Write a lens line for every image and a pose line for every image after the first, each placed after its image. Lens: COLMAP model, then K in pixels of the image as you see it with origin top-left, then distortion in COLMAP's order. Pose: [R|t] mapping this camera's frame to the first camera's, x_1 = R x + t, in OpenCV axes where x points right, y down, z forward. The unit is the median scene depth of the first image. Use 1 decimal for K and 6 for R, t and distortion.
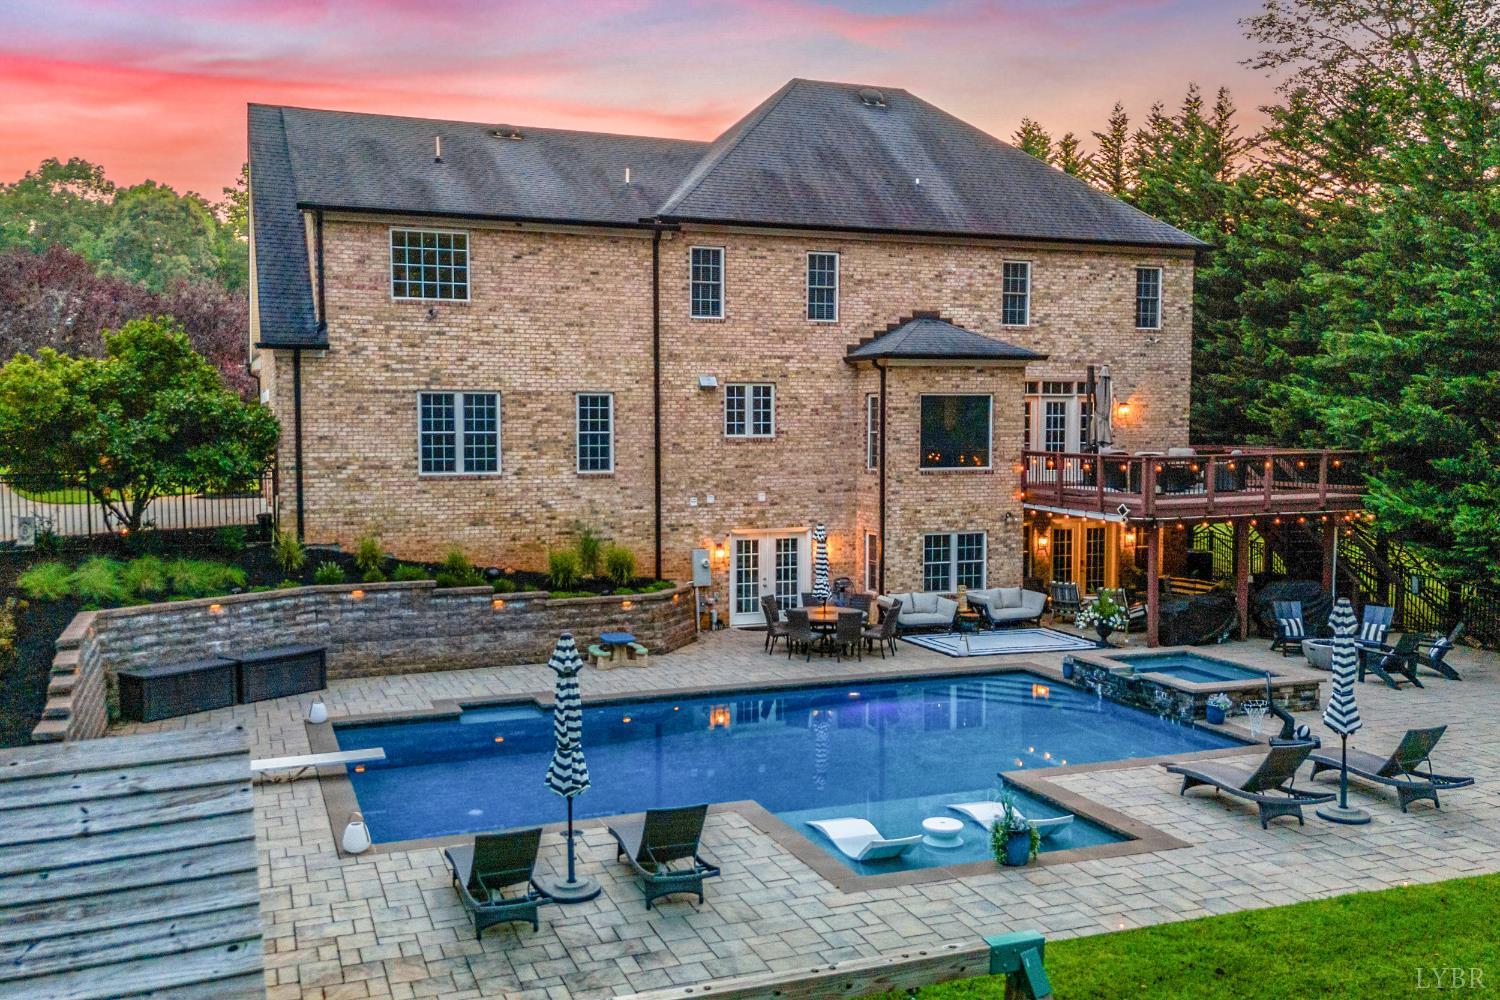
lens RADIAL K [[1297.5, 0, 719.5], [0, 1297.5, 501.3], [0, 0, 1]] dist [0.092108, -0.121848]
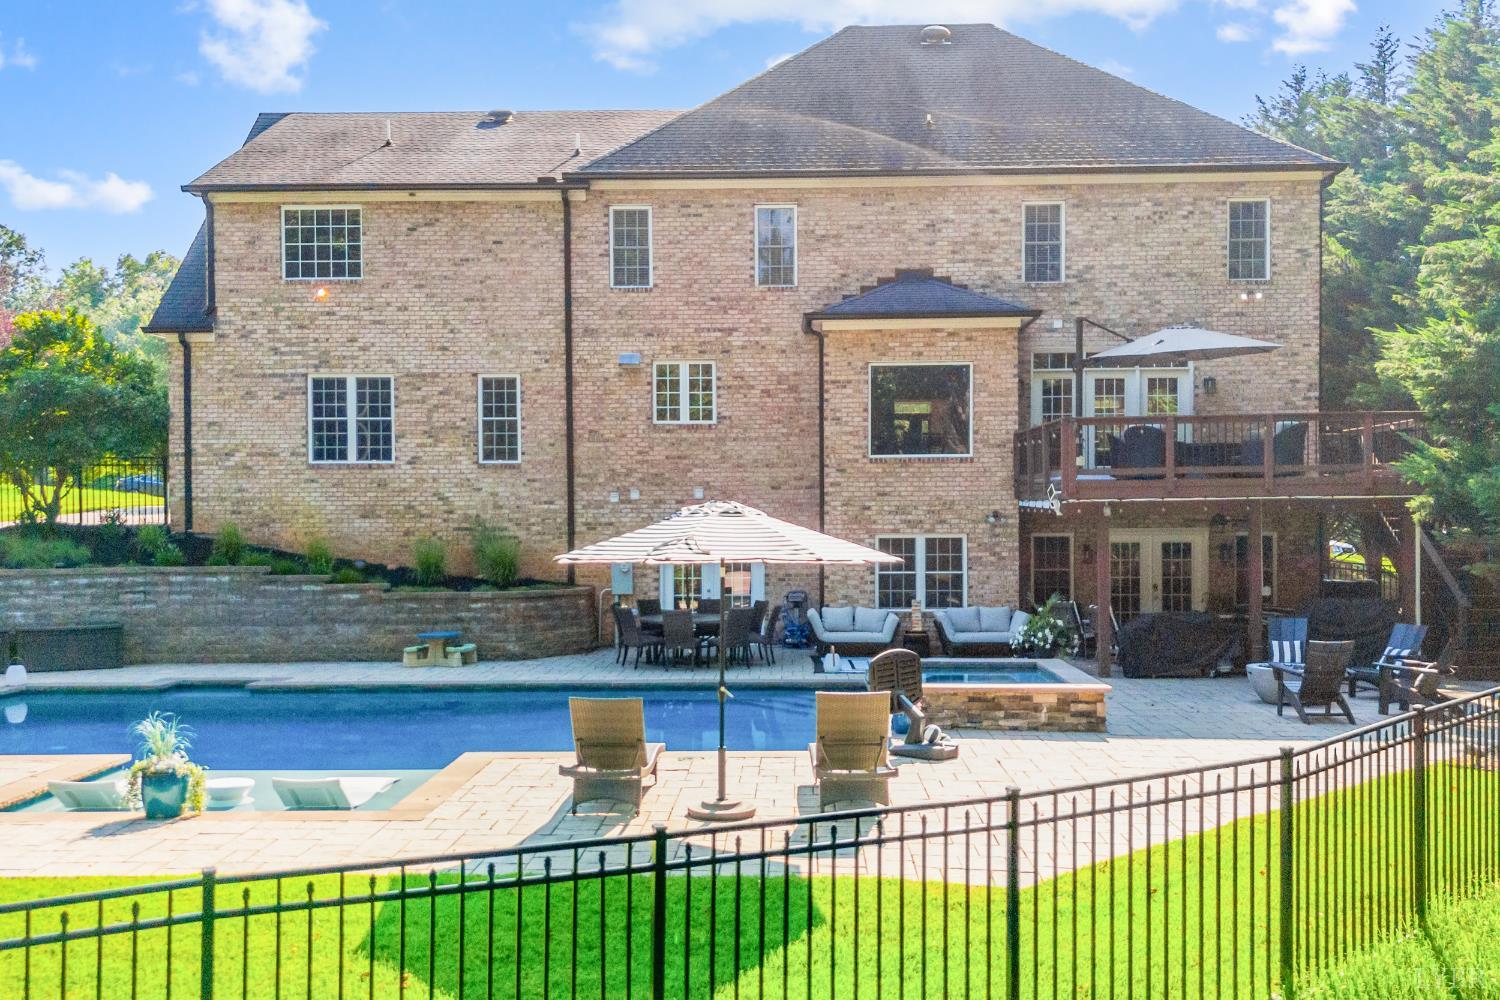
lens RADIAL K [[1387.9, 0, 751.4], [0, 1387.9, 544.7], [0, 0, 1]] dist [0.039319, 0.000000]
pose [[0.926514, 0.003376, -0.376245, 0.424514], [-0.020323, 0.998949, -0.041082, 0.069875], [0.375711, 0.045710, 0.925609, 0.174906]]
